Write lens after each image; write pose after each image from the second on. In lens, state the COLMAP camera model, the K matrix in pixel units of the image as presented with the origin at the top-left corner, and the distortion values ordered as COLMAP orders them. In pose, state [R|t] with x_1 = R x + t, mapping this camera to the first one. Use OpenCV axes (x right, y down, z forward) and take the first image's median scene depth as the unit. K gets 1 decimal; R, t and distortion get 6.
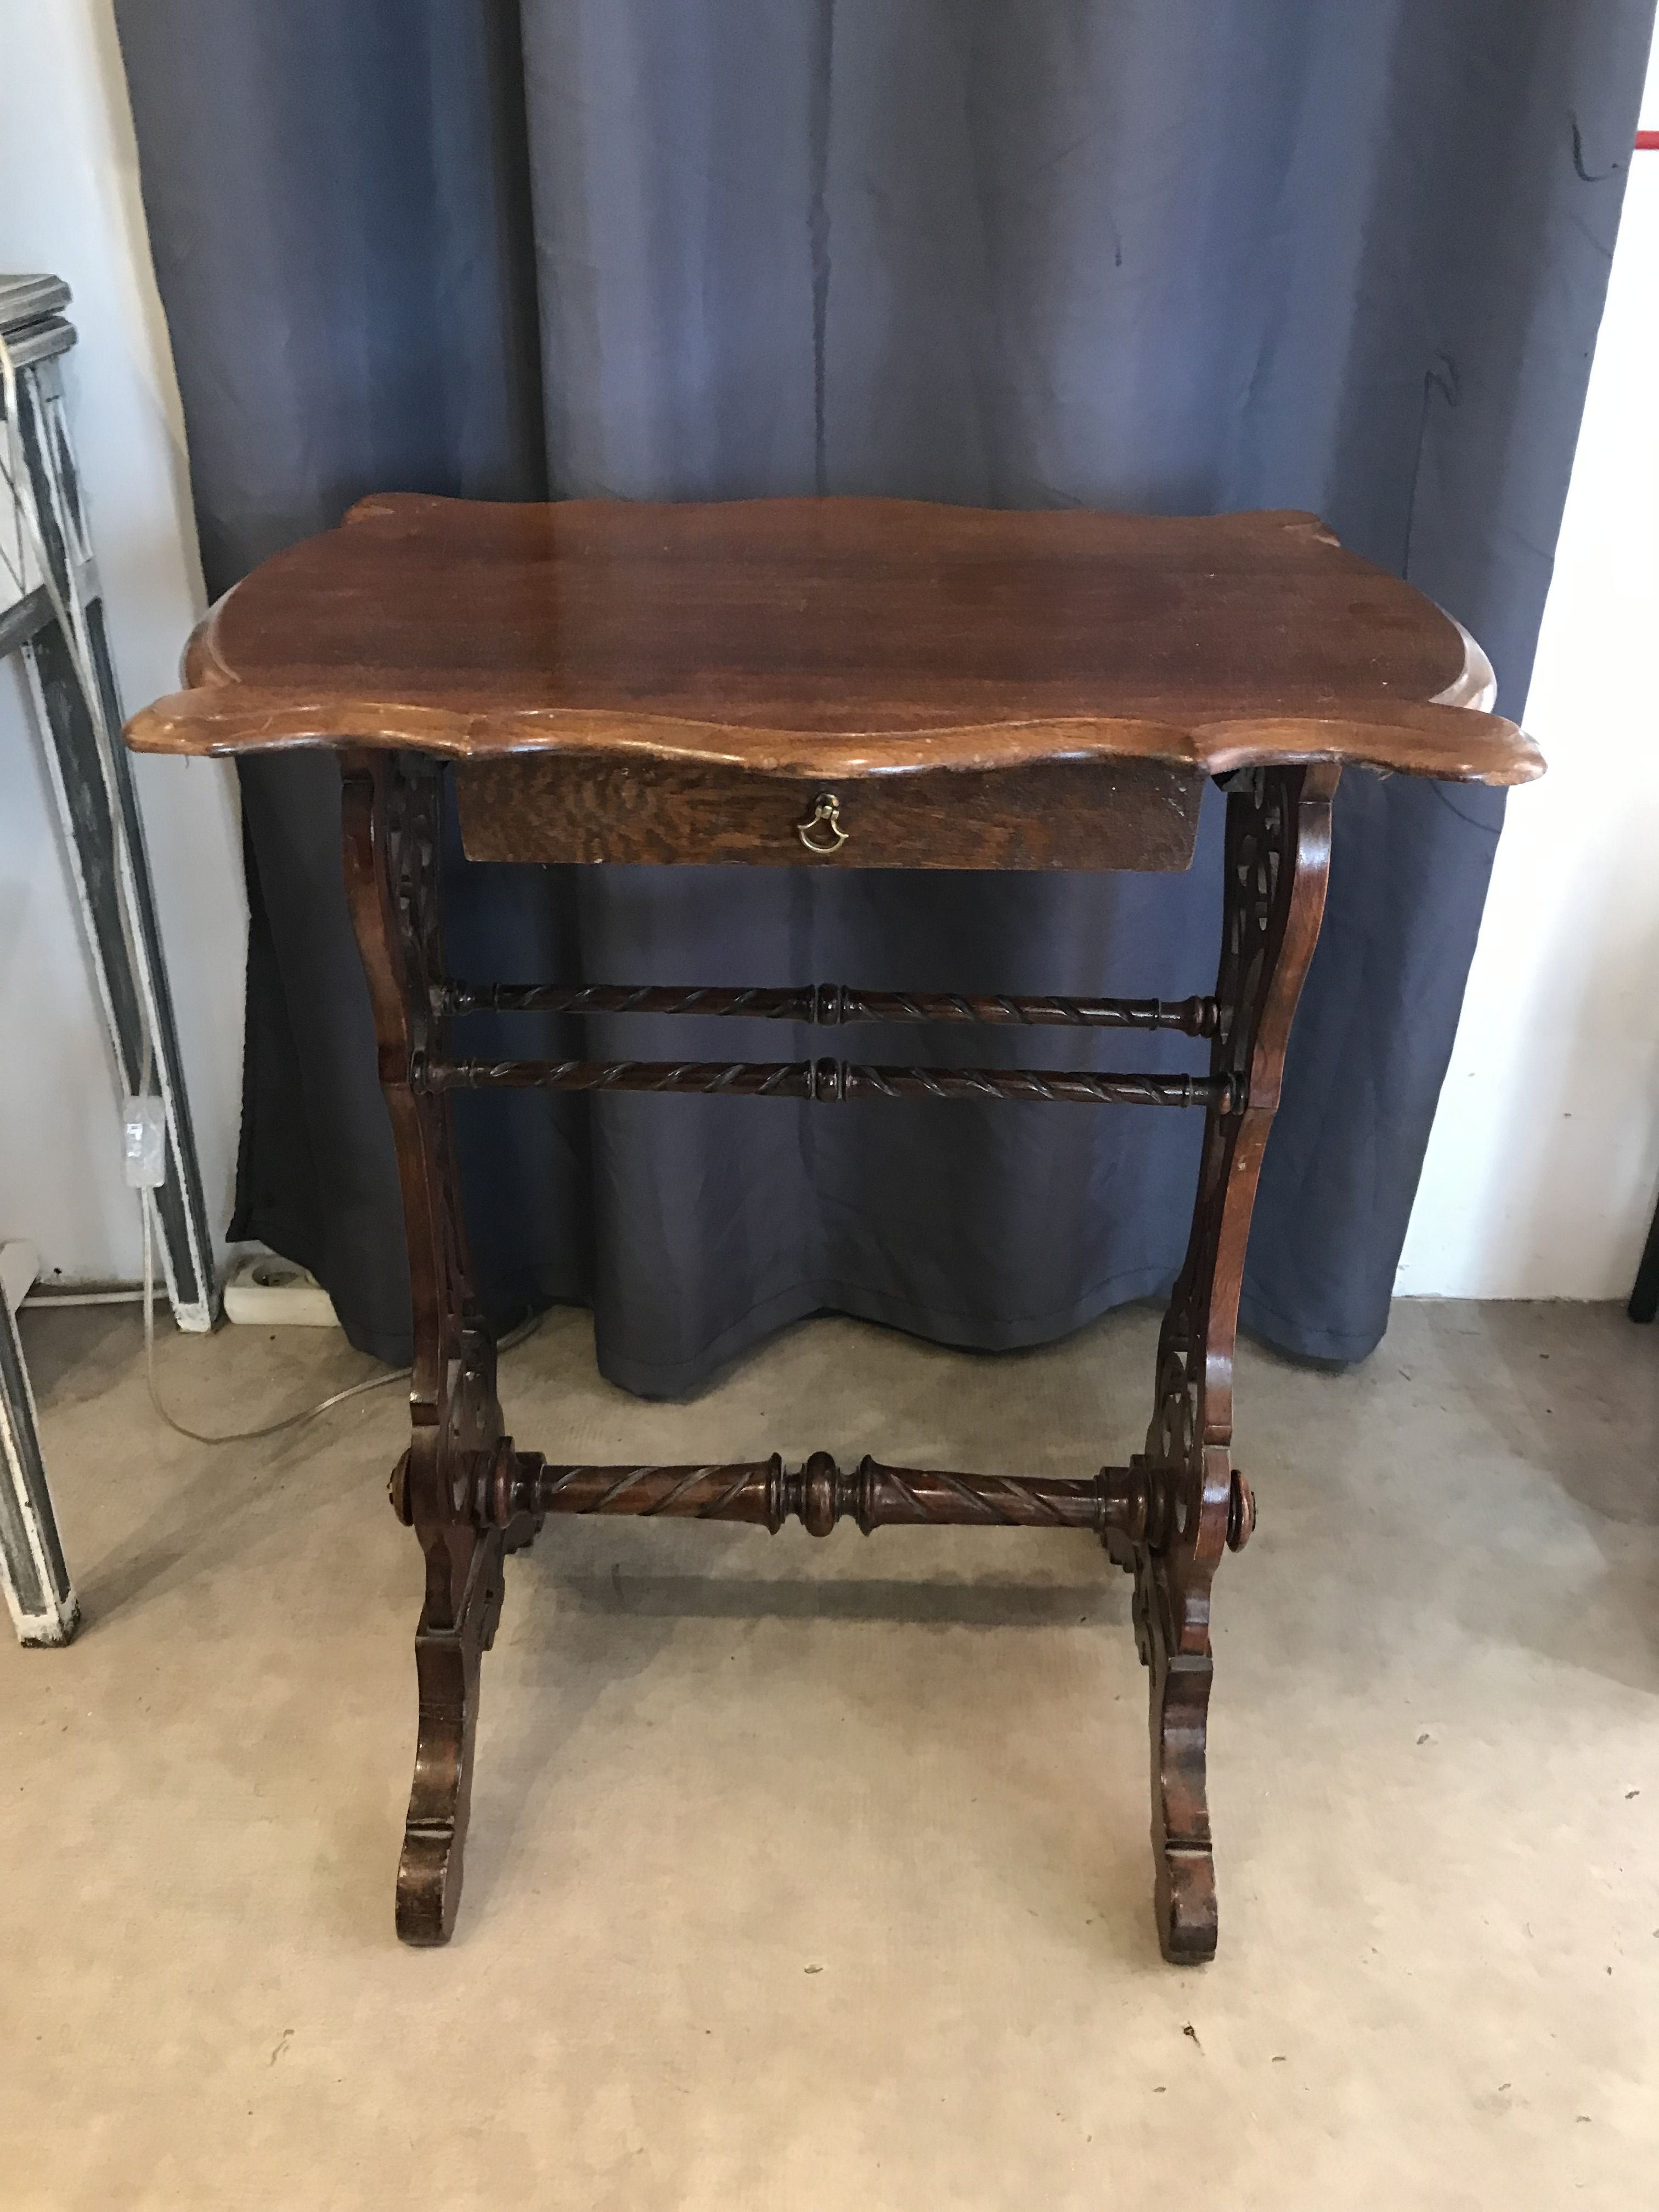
lens RADIAL K [[1839.0, 0, 831.4], [0, 1839.0, 1095.4], [0, 0, 1]] dist [0.001391, 0.020423]
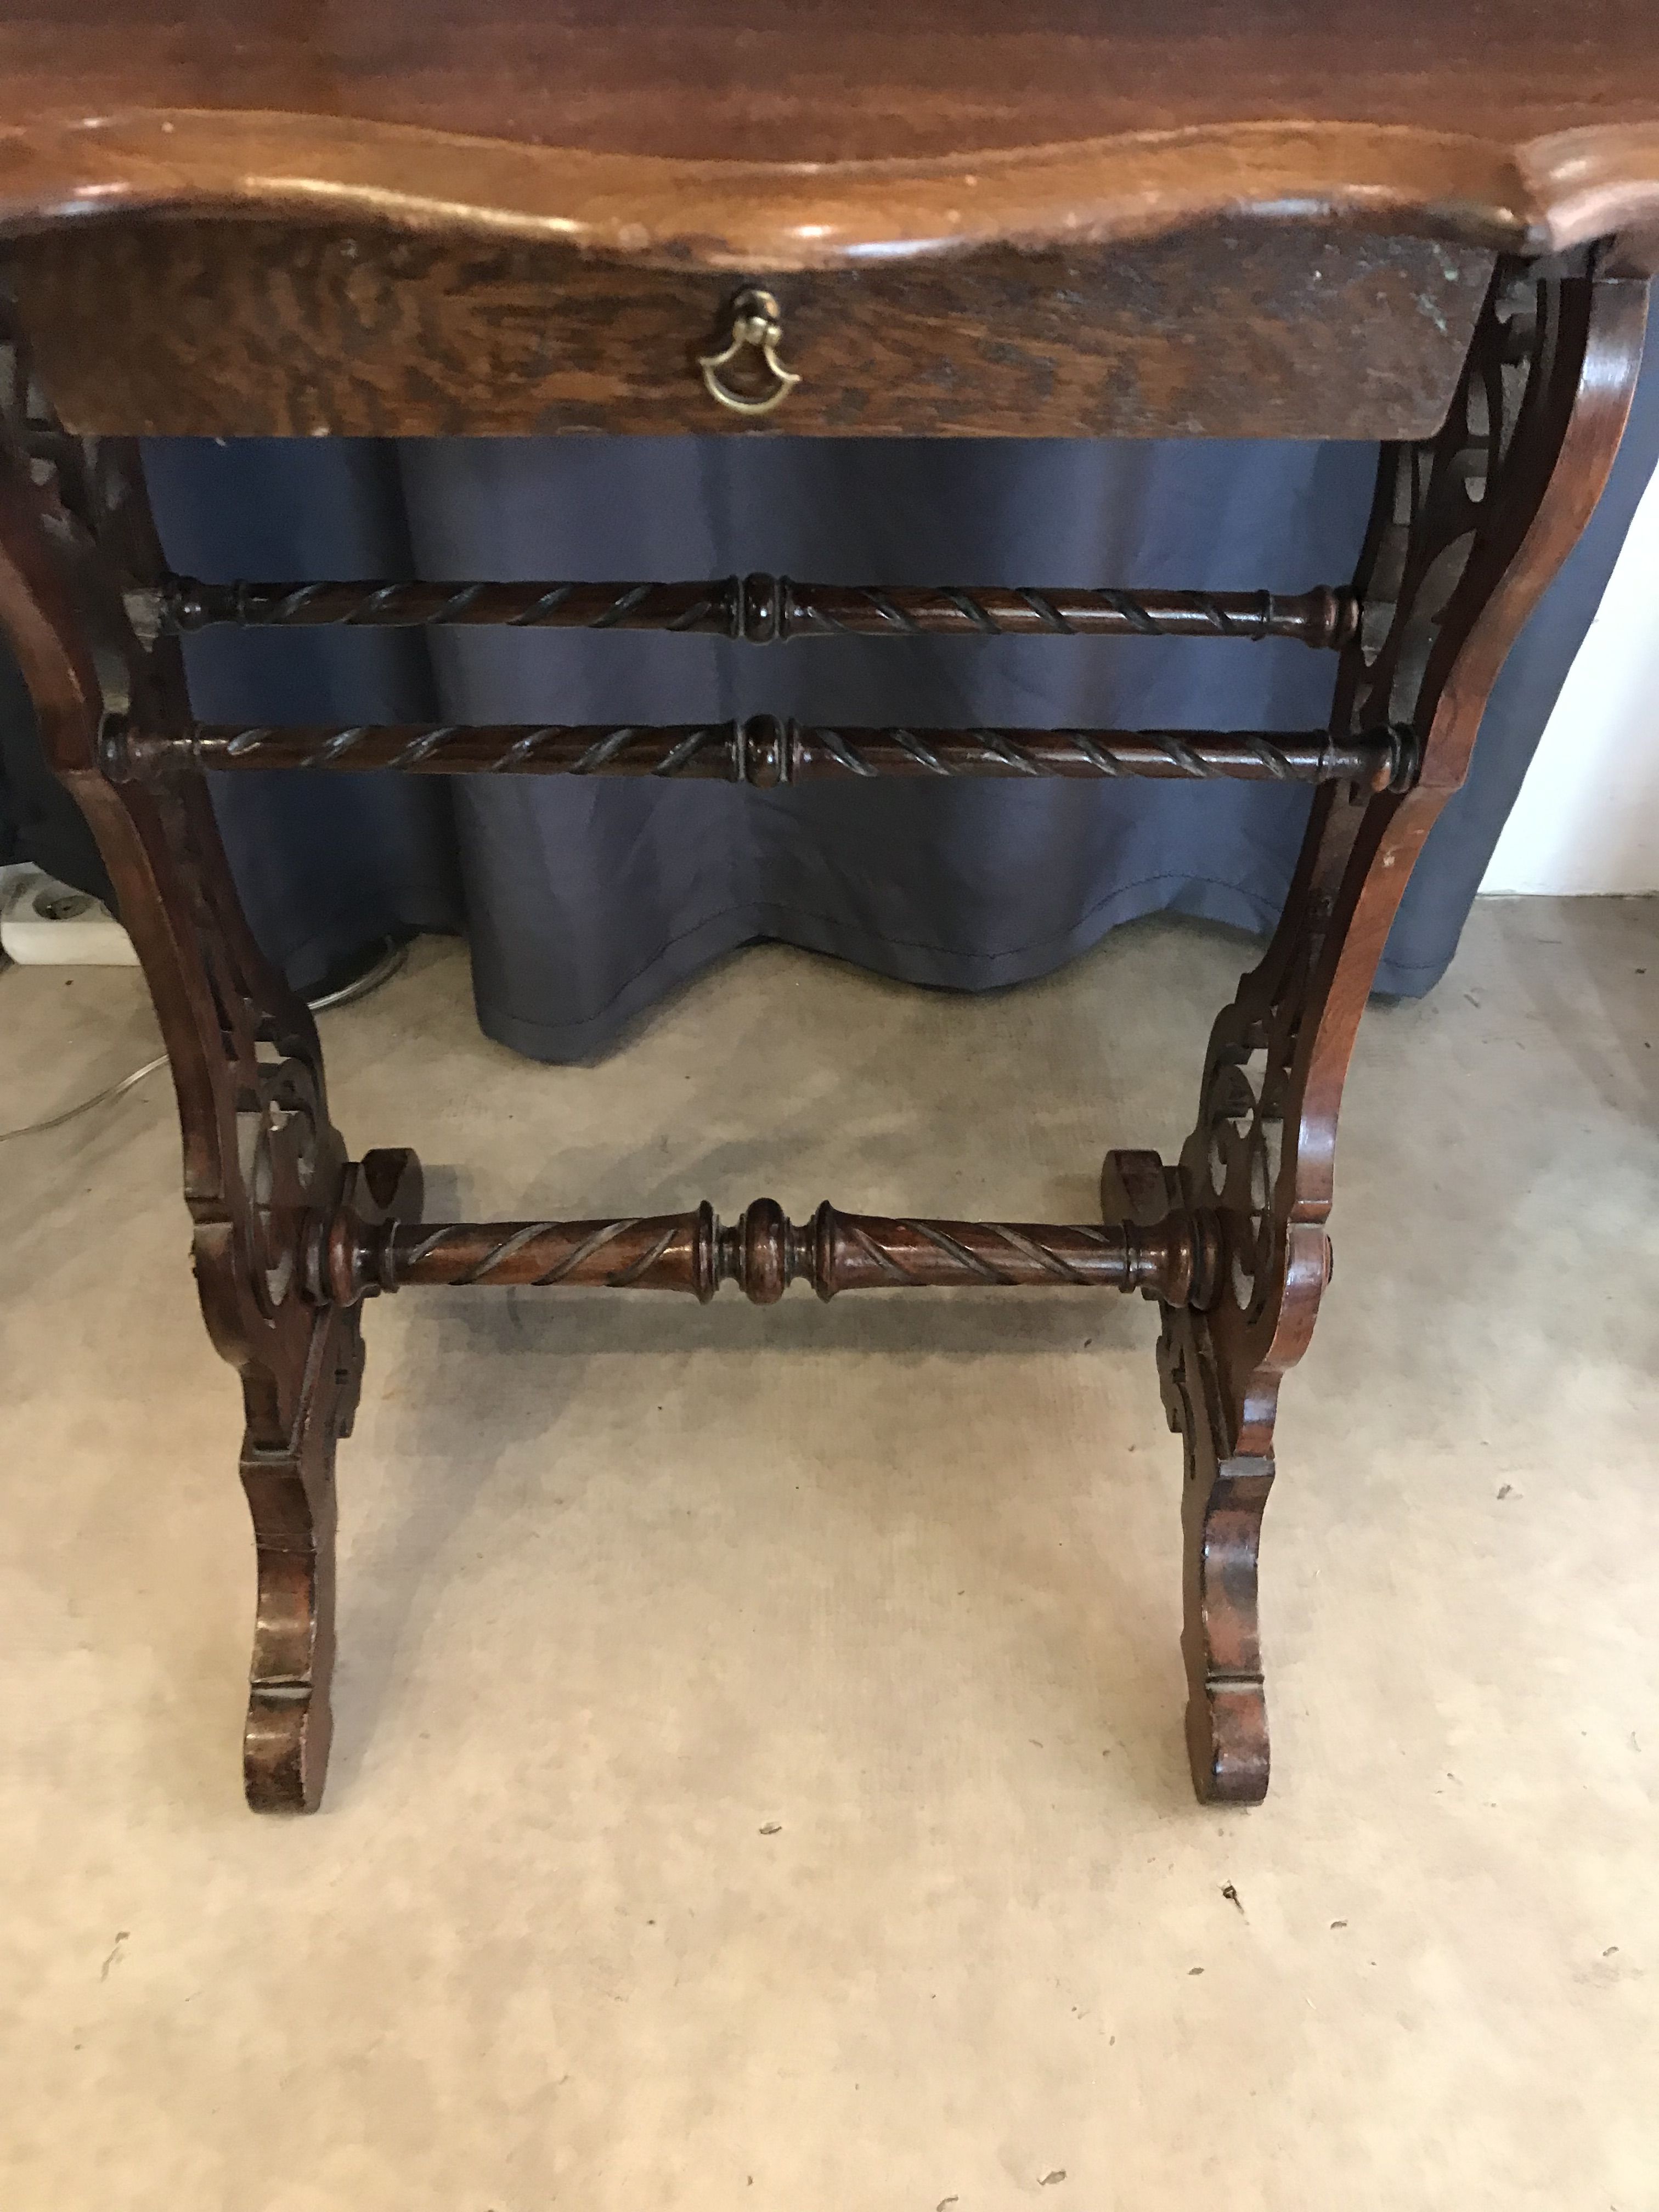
lens RADIAL K [[1839.0, 0, 820.9], [0, 1839.0, 1113.3], [0, 0, 1]] dist [0.001391, 0.020423]
pose [[0.999291, -0.024538, 0.028554, -0.002836], [0.014971, 0.954873, 0.296637, -0.061756], [-0.034545, -0.295999, 0.954563, 0.282847]]
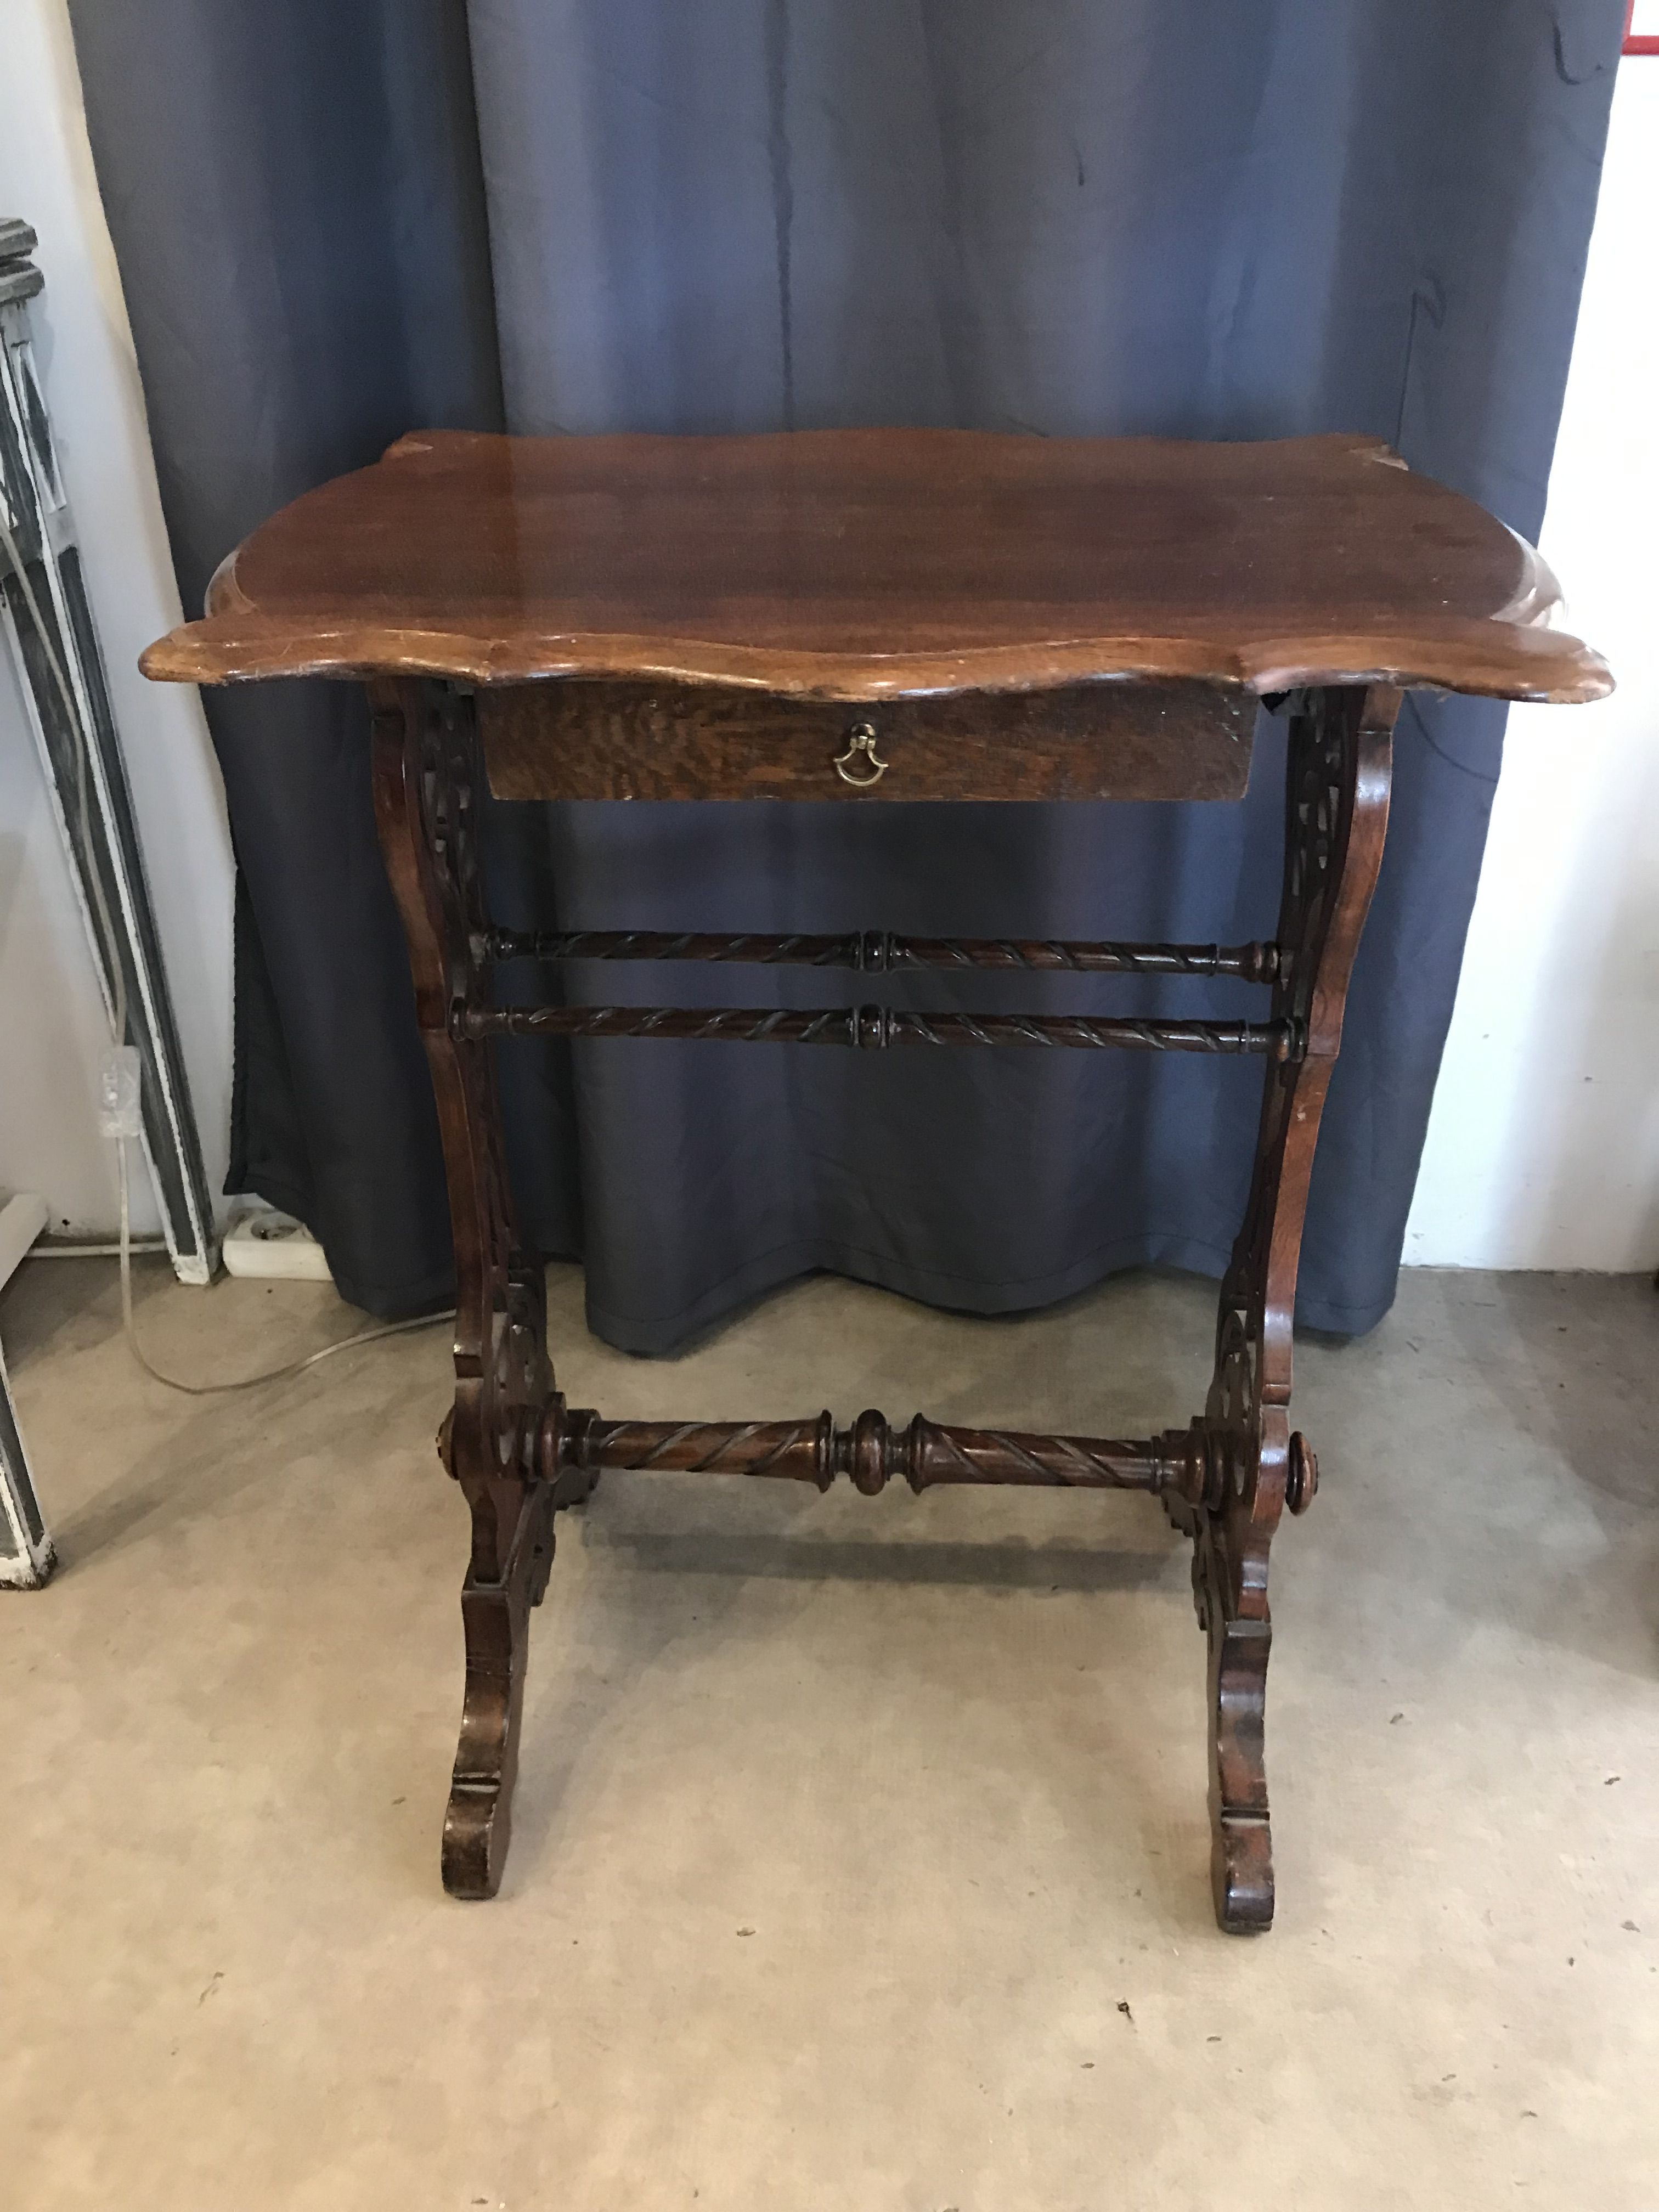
lens RADIAL K [[1839.0, 0, 828.0], [0, 1839.0, 1100.4], [0, 0, 1]] dist [0.001391, 0.020423]
pose [[0.998178, 0.008869, -0.059684, 0.079985], [-0.007855, 0.999821, 0.017195, 0.010684], [0.059826, -0.016695, 0.998069, 0.022587]]
